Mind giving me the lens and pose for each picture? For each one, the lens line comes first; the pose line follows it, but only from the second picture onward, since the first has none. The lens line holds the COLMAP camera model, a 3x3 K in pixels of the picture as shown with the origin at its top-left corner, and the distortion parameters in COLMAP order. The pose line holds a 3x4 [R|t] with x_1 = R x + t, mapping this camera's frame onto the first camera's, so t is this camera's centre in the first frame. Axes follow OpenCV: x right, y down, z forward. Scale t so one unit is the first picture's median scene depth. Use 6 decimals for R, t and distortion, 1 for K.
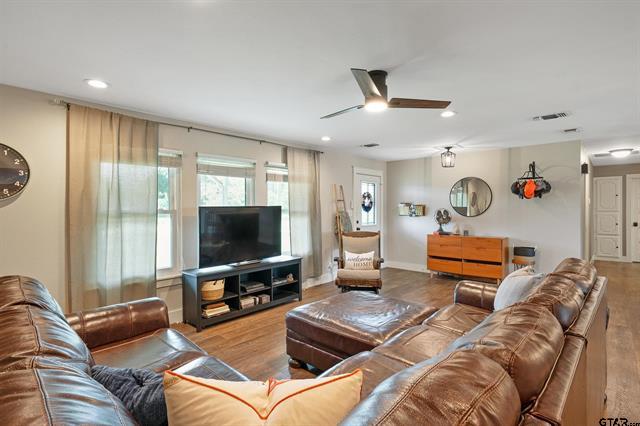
lens RADIAL K [[320.5, 0, 322.4], [0, 320.5, 212.2], [0, 0, 1]] dist [-0.001202, -0.000072]
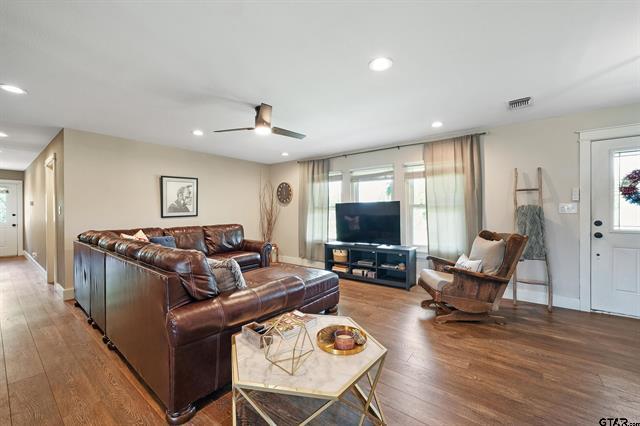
lens RADIAL K [[266.7, 0, 318.9], [0, 266.7, 210.2], [0, 0, 1]] dist [-0.002017, -0.000158]
pose [[0.069304, -0.001081, -0.997595, 0.877386], [-0.009567, 0.999953, -0.001749, 0.019705], [0.997550, 0.009665, 0.069291, 0.727812]]
